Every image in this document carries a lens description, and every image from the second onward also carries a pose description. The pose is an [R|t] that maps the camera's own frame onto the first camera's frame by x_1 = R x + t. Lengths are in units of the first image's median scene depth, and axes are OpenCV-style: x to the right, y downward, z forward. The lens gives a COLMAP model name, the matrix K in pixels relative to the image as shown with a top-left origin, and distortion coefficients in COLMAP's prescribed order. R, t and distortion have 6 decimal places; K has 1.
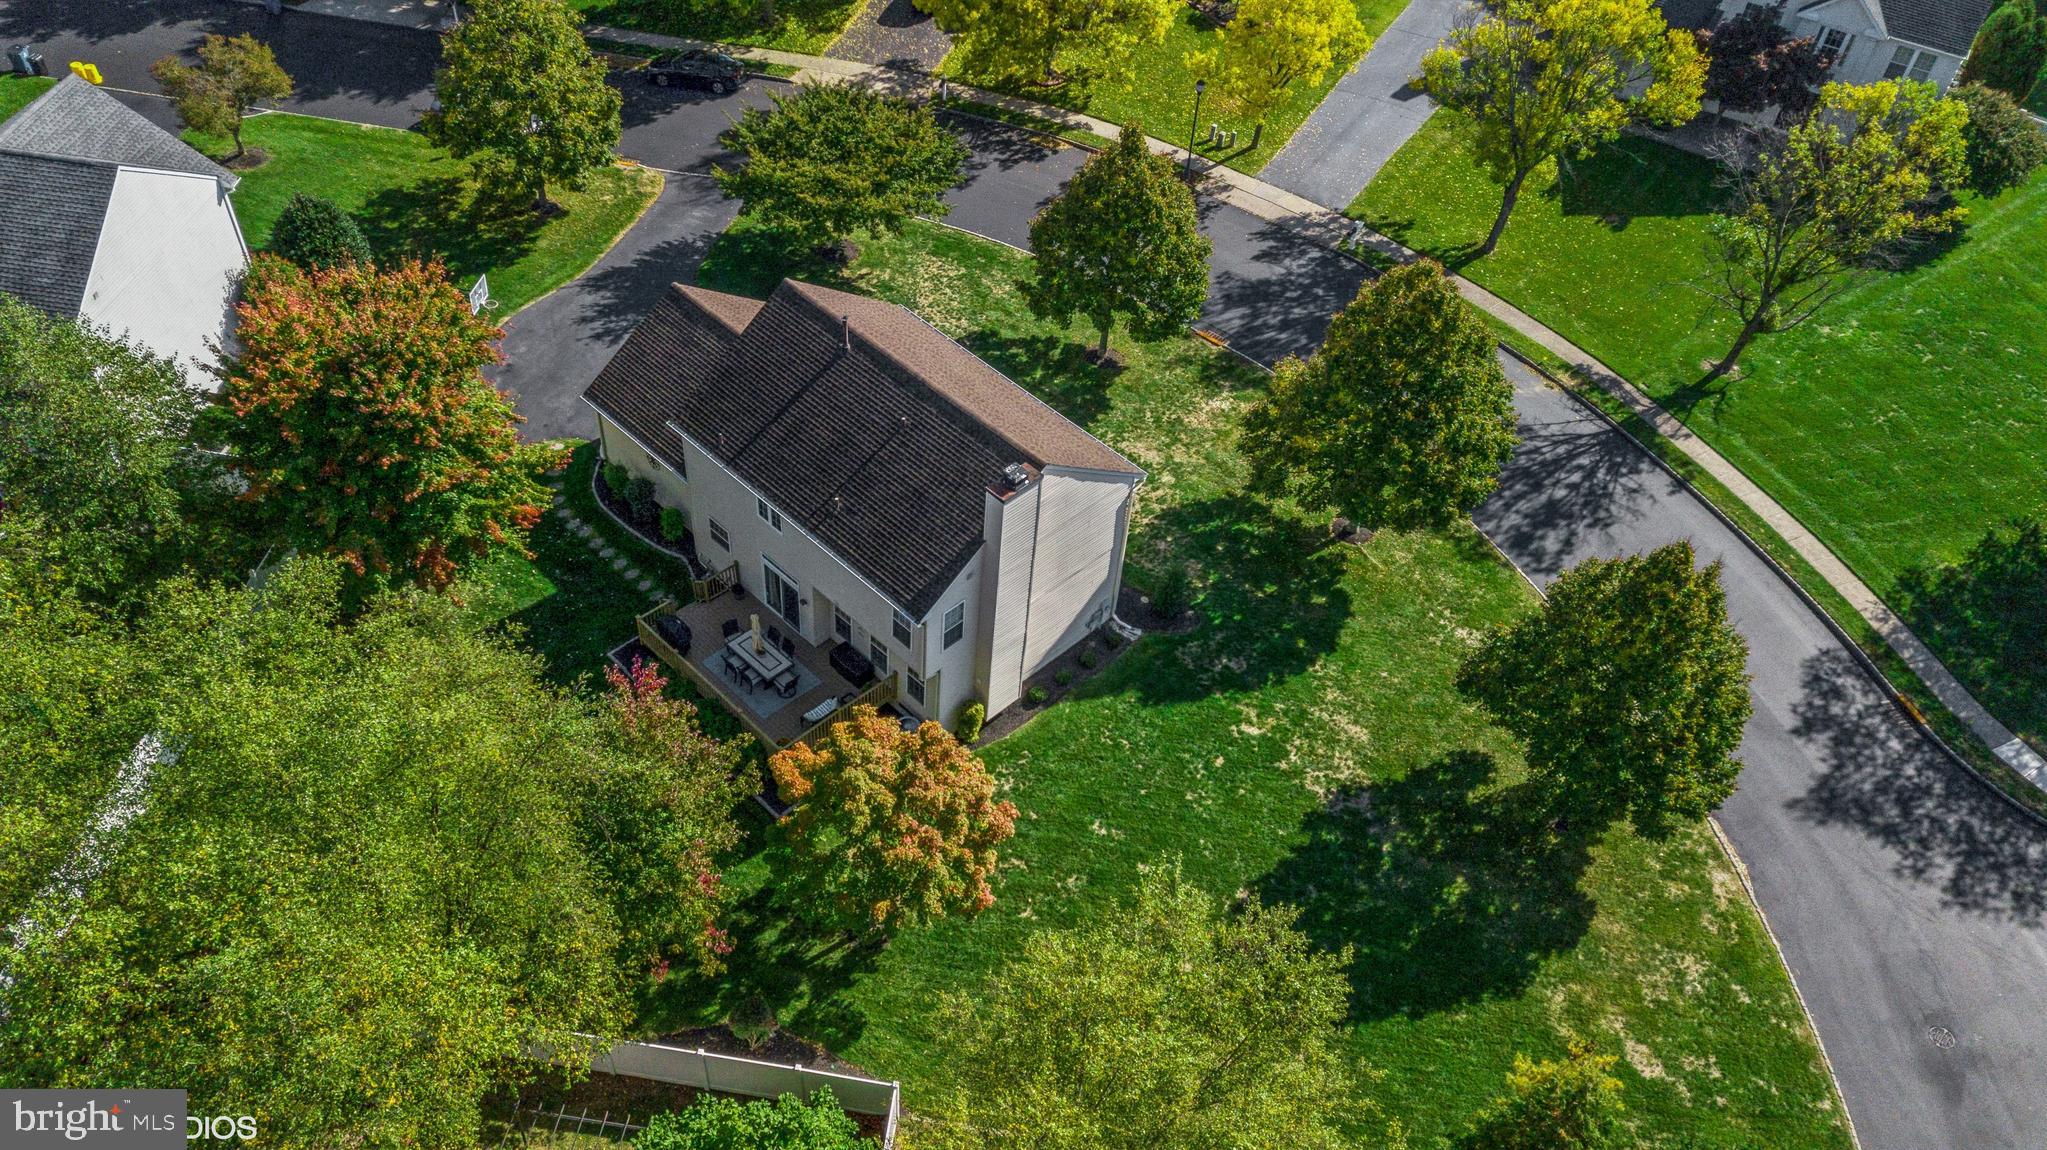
lens RADIAL K [[1563.4, 0, 1023.5], [0, 1563.4, 575.0], [0, 0, 1]] dist [0.024289, 0.010748]
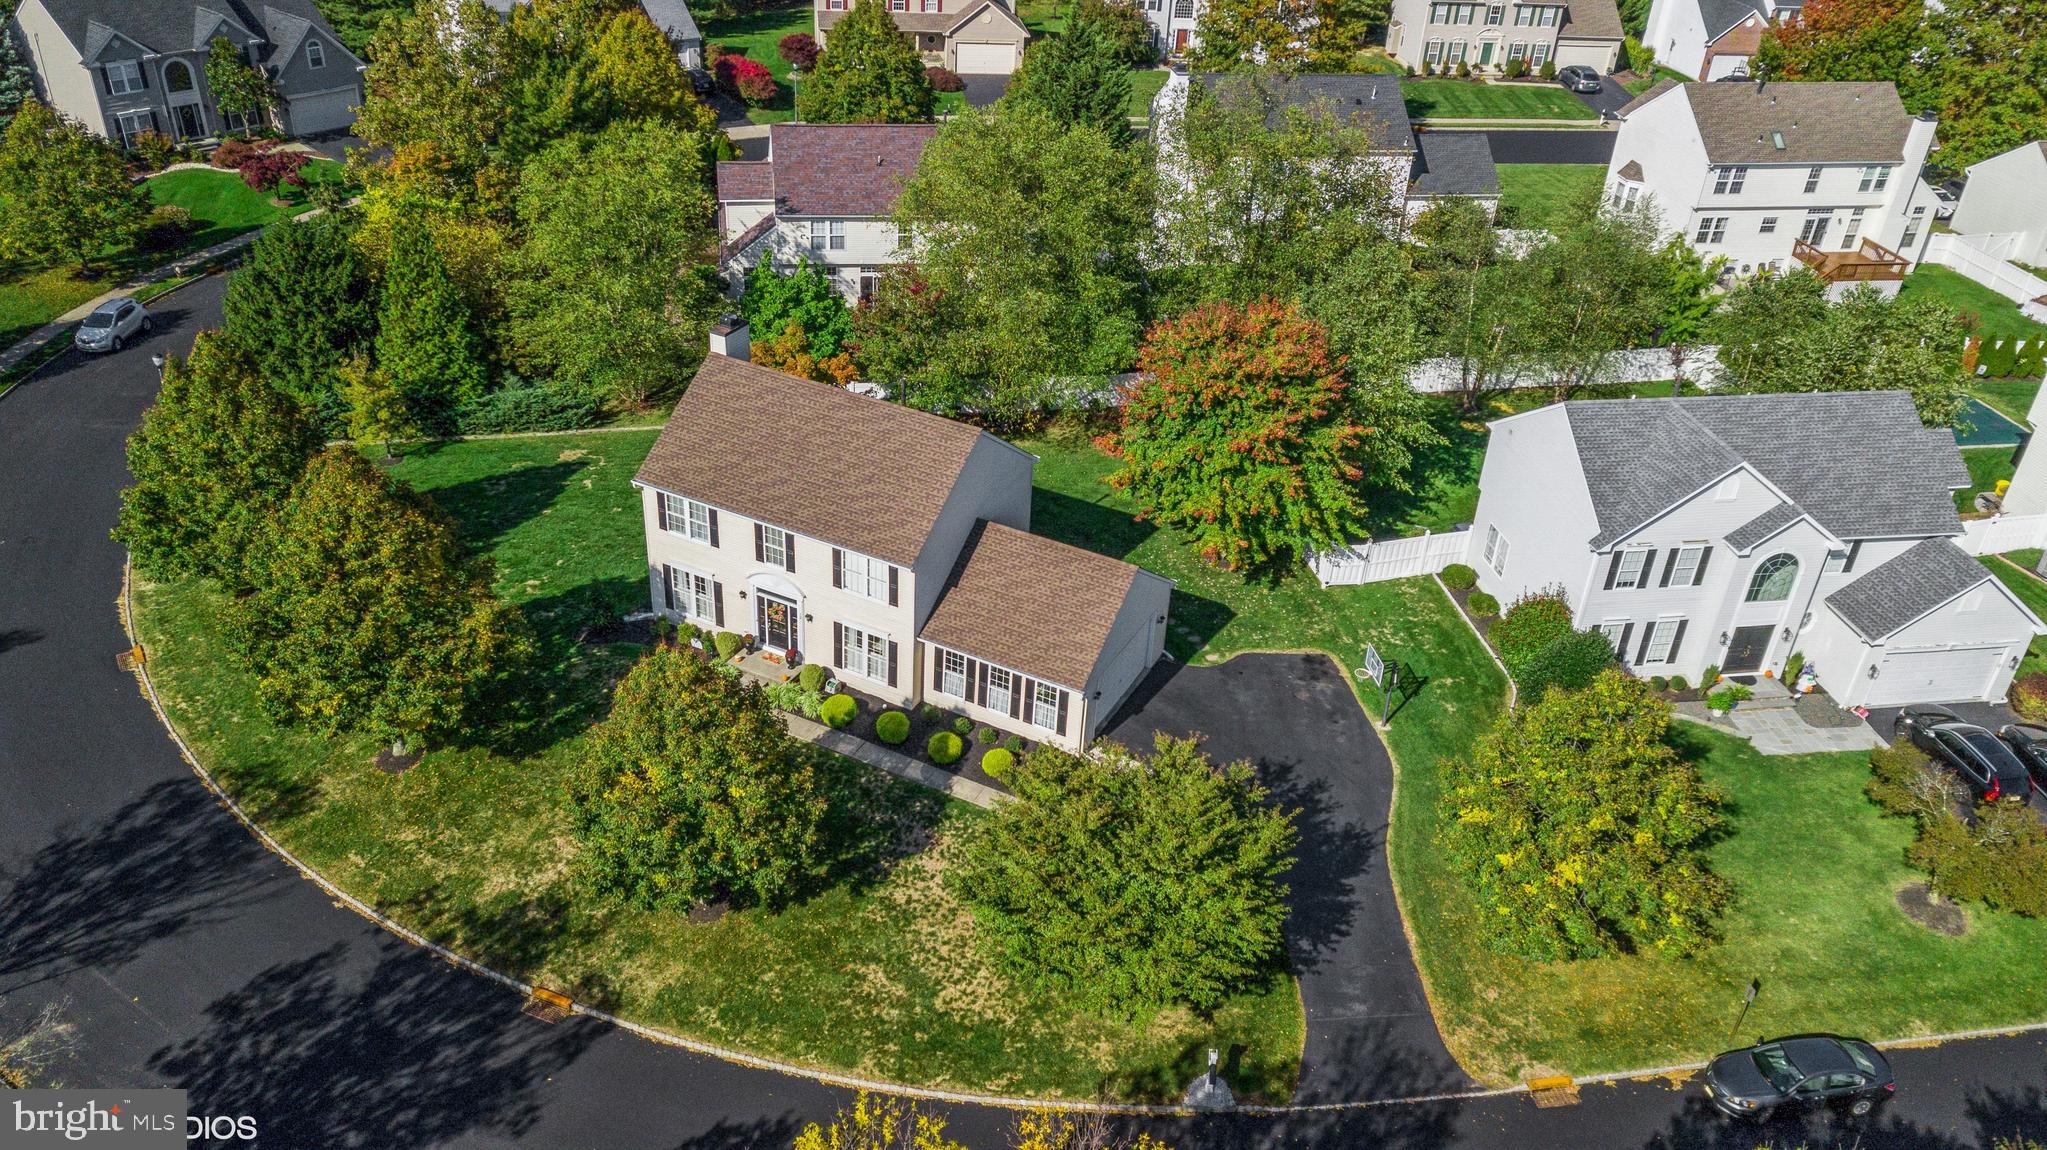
lens RADIAL K [[1563.4, 0, 1023.5], [0, 1563.4, 575.0], [0, 0, 1]] dist [0.024289, 0.010748]
pose [[-0.945825, 0.056221, -0.319773, 0.153753], [-0.299271, 0.230975, 0.925790, -1.020254], [0.125908, 0.971334, -0.201637, 1.133529]]
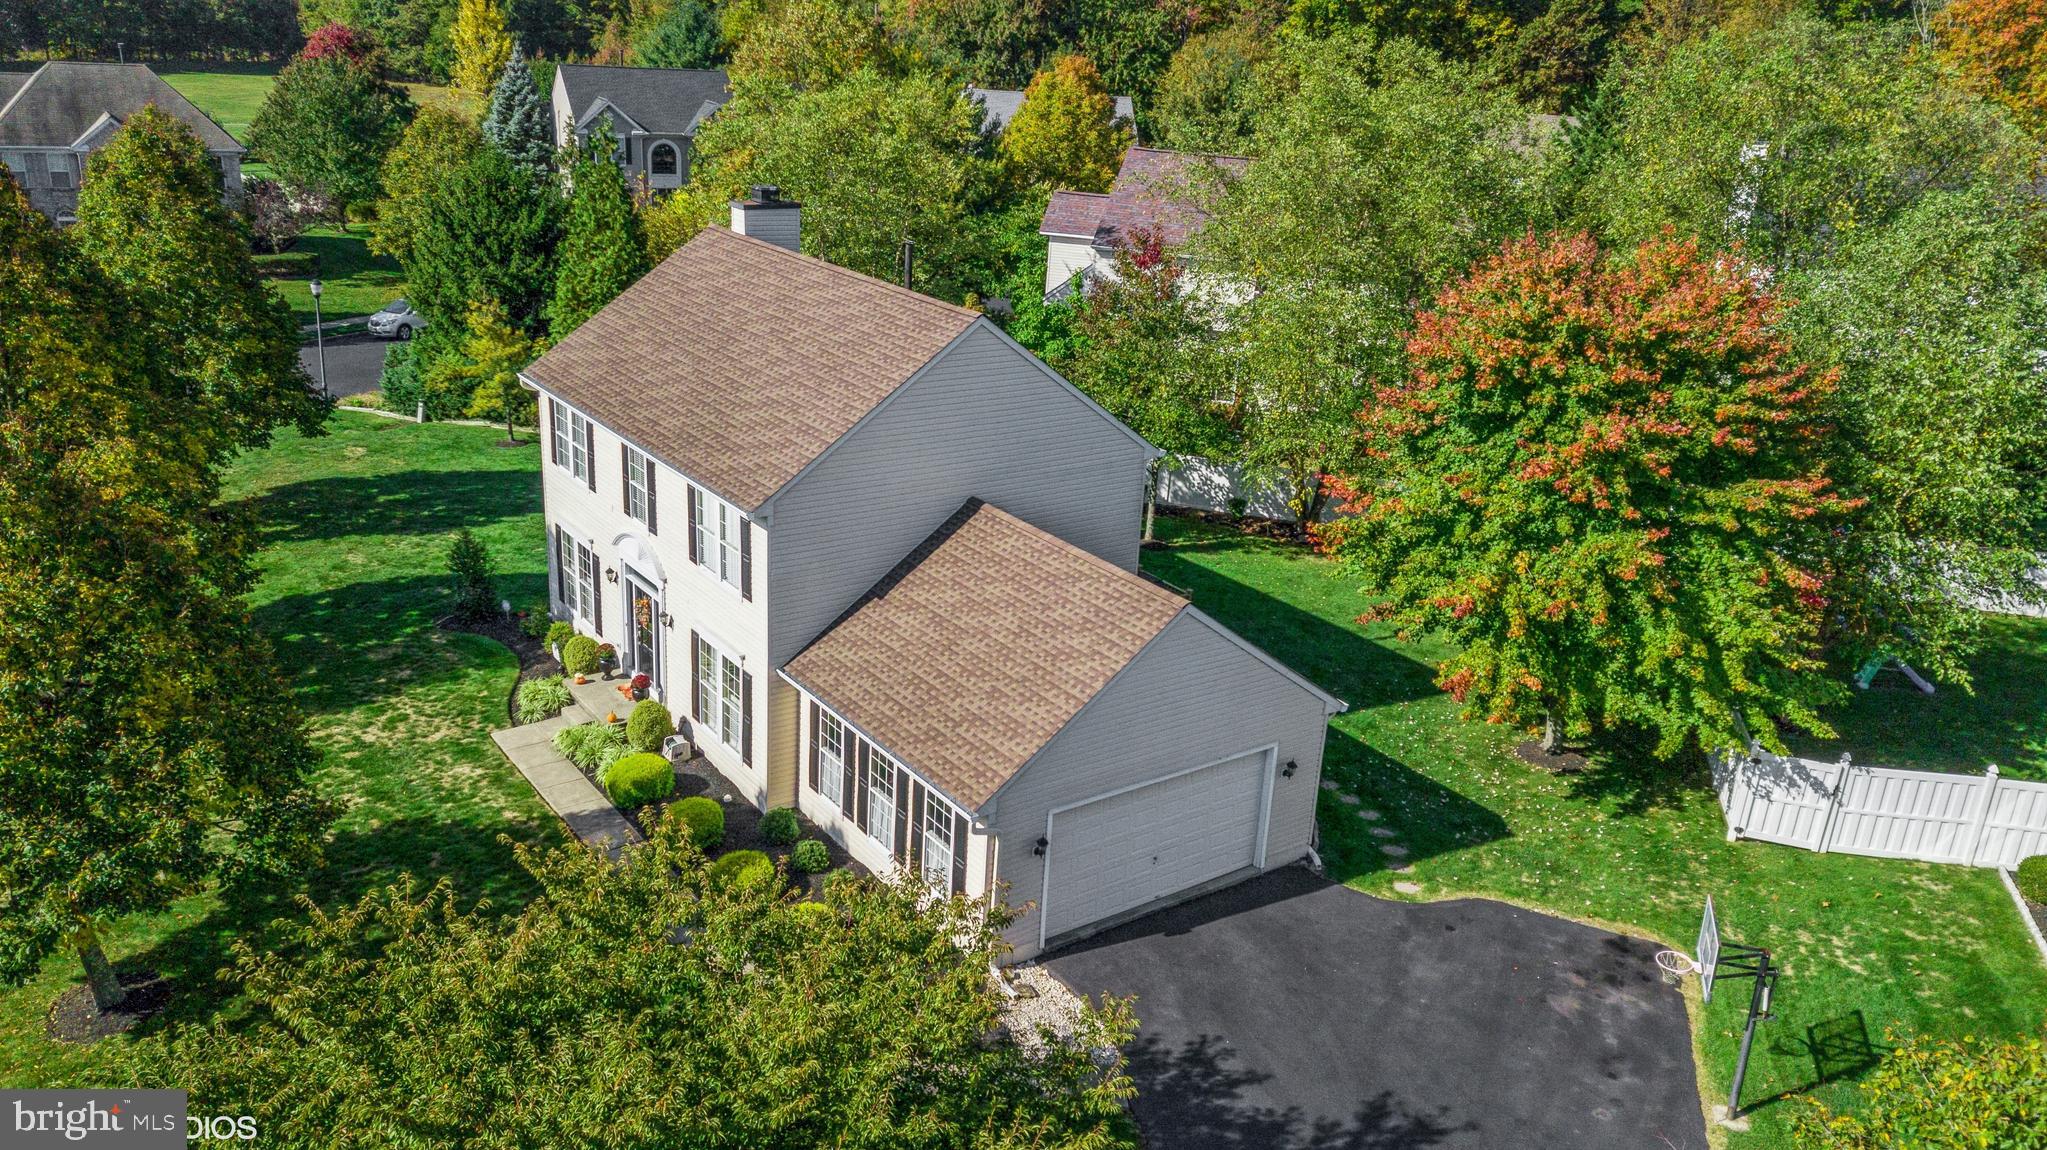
lens RADIAL K [[1559.5, 0, 1049.5], [0, 1559.5, 578.8], [0, 0, 1]] dist [-0.001087, 0.001547]
pose [[-0.979069, -0.173214, 0.106868, -0.218419], [0.025342, 0.417241, 0.908443, -0.580526], [-0.201945, 0.892136, -0.404118, 1.129773]]
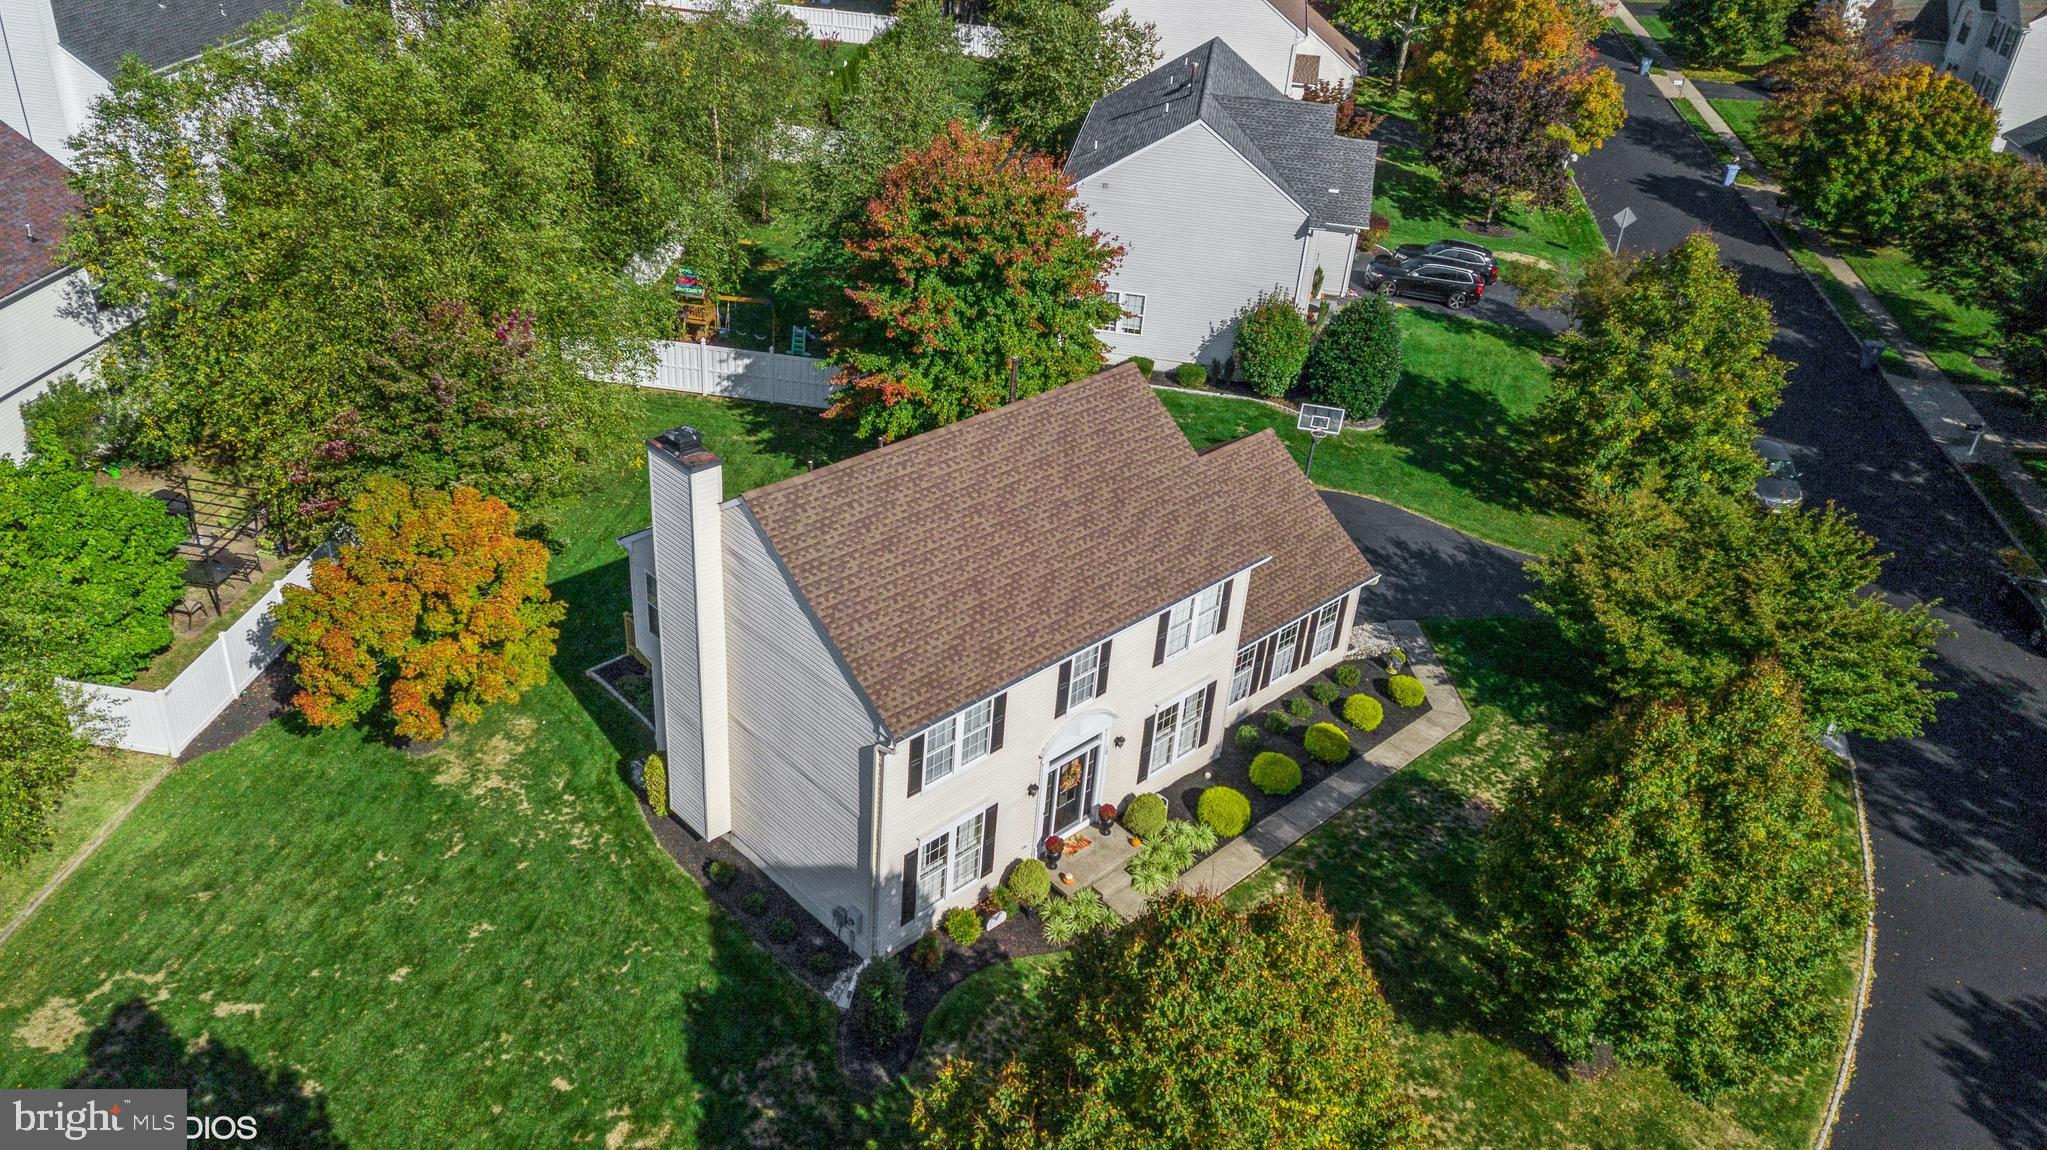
lens RADIAL K [[1563.4, 0, 1023.5], [0, 1563.4, 575.0], [0, 0, 1]] dist [0.024289, 0.010748]
pose [[-0.013766, 0.452561, -0.891627, 0.500152], [-0.765279, 0.569148, 0.300696, -0.273363], [0.643551, 0.686483, 0.338500, 0.663726]]
